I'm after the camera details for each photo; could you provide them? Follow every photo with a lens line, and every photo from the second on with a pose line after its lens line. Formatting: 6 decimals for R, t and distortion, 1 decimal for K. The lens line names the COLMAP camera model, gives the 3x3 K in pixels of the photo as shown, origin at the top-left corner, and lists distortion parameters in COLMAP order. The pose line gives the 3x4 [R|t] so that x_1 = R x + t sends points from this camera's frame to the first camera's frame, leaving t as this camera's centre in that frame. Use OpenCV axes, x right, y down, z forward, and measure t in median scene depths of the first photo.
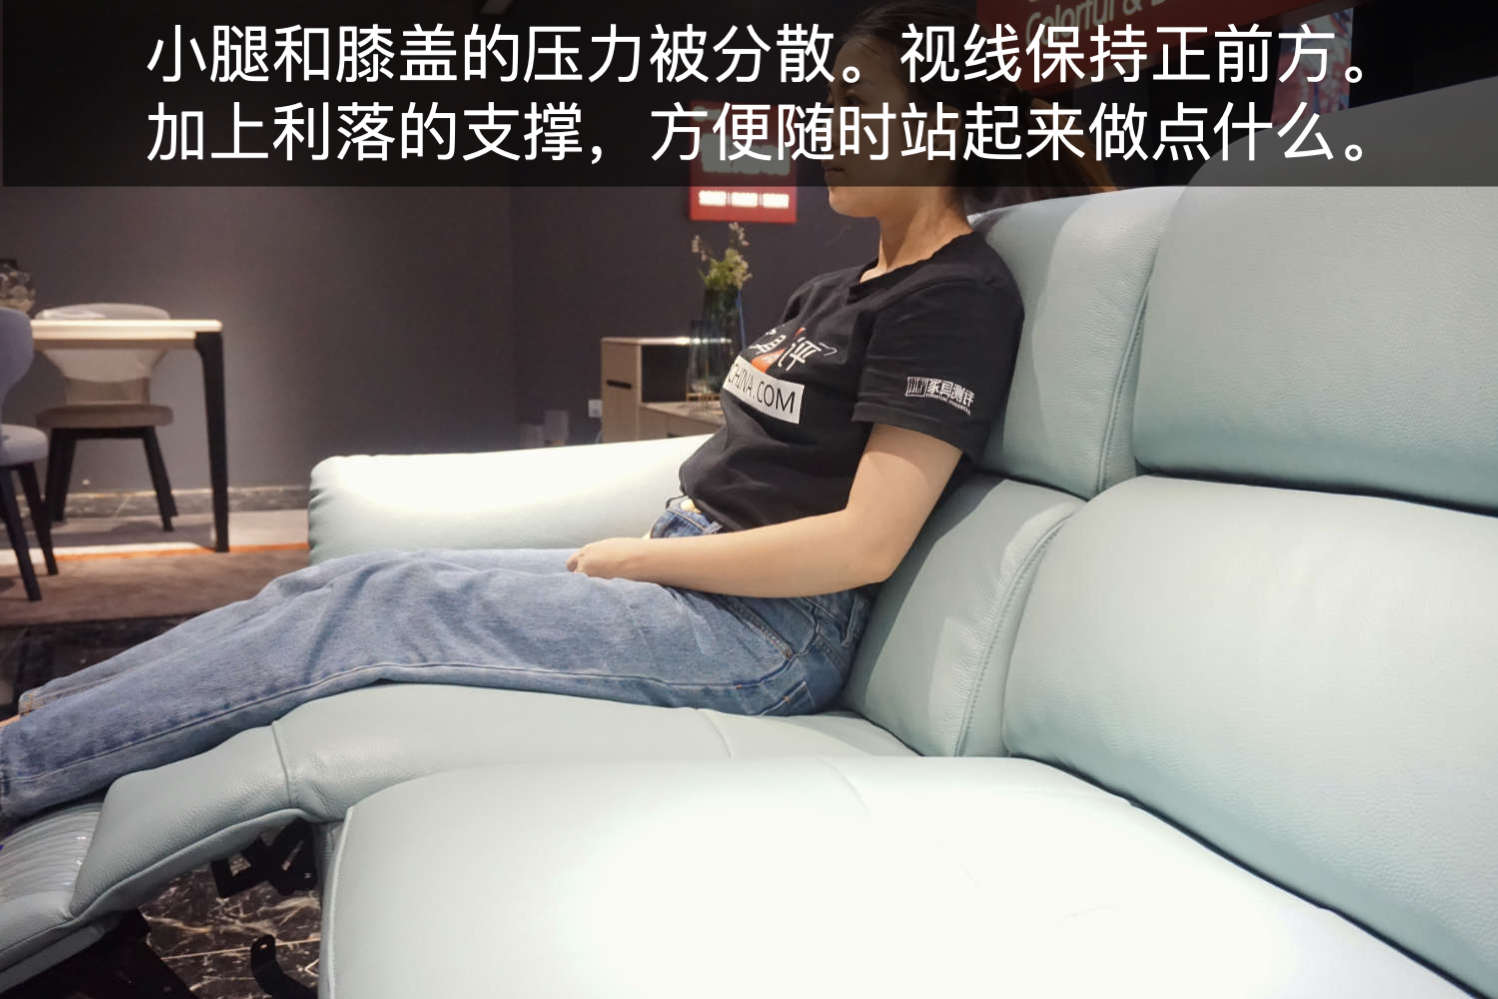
lens RADIAL K [[1470.8, 0, 740.5], [0, 1470.8, 483.1], [0, 0, 1]] dist [-0.023177, 0.000000]
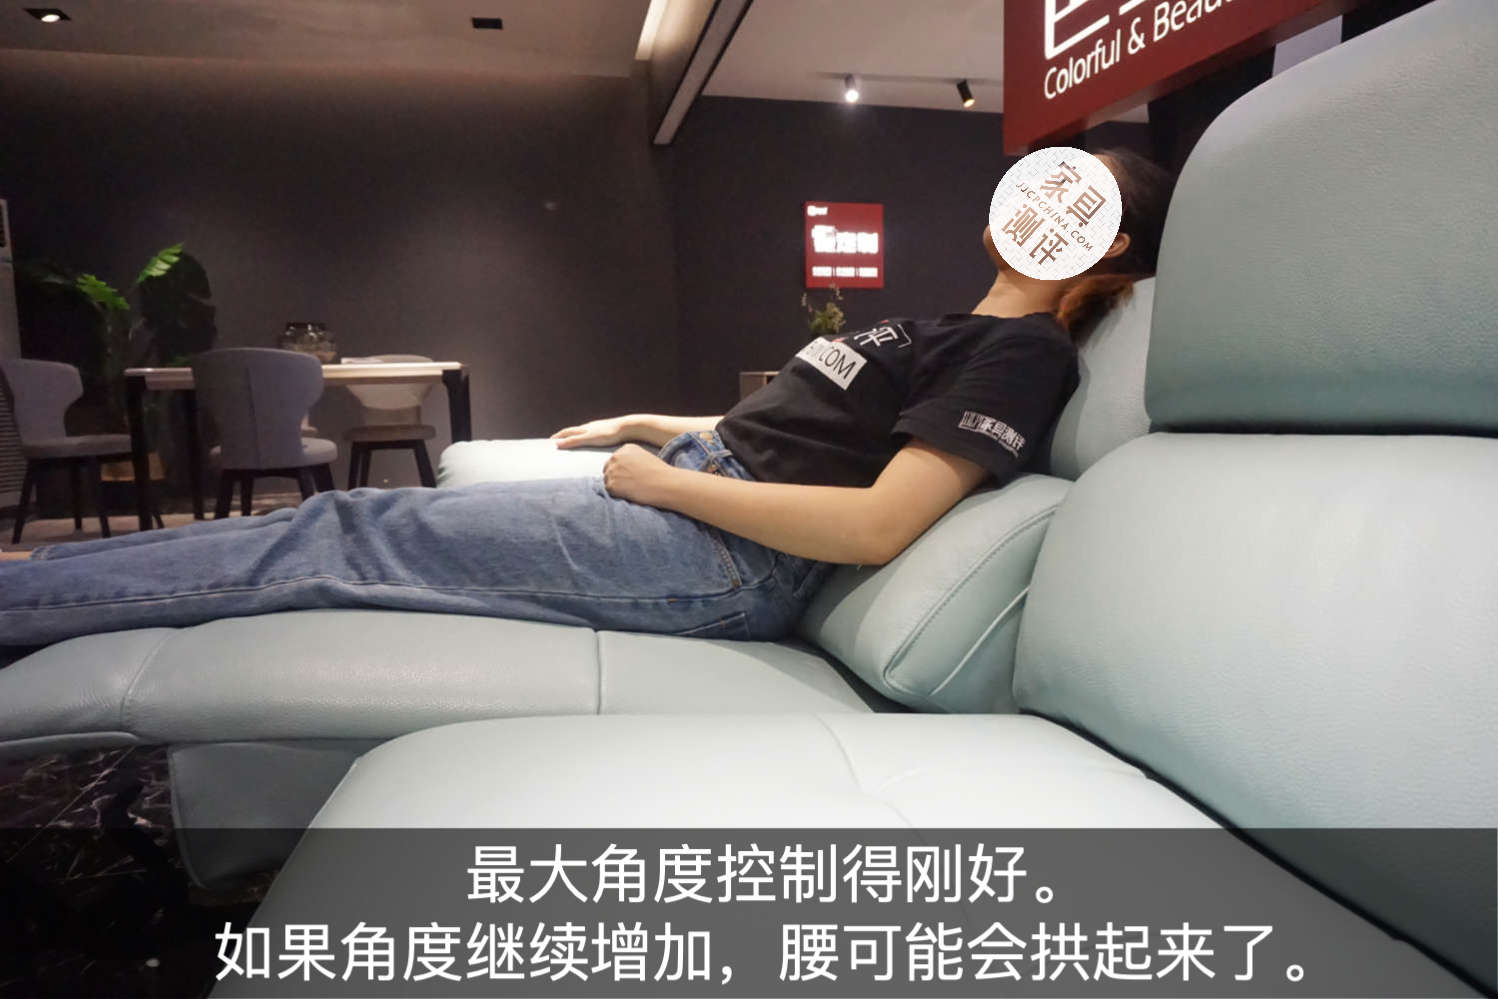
lens RADIAL K [[1011.2, 0, 734.2], [0, 1011.2, 495.3], [0, 0, 1]] dist [-0.023321, 0.016800]
pose [[0.992347, -0.008406, -0.123195, 0.054048], [0.009193, 0.999941, 0.005823, 0.033437], [0.123139, -0.006911, 0.992365, 0.191561]]
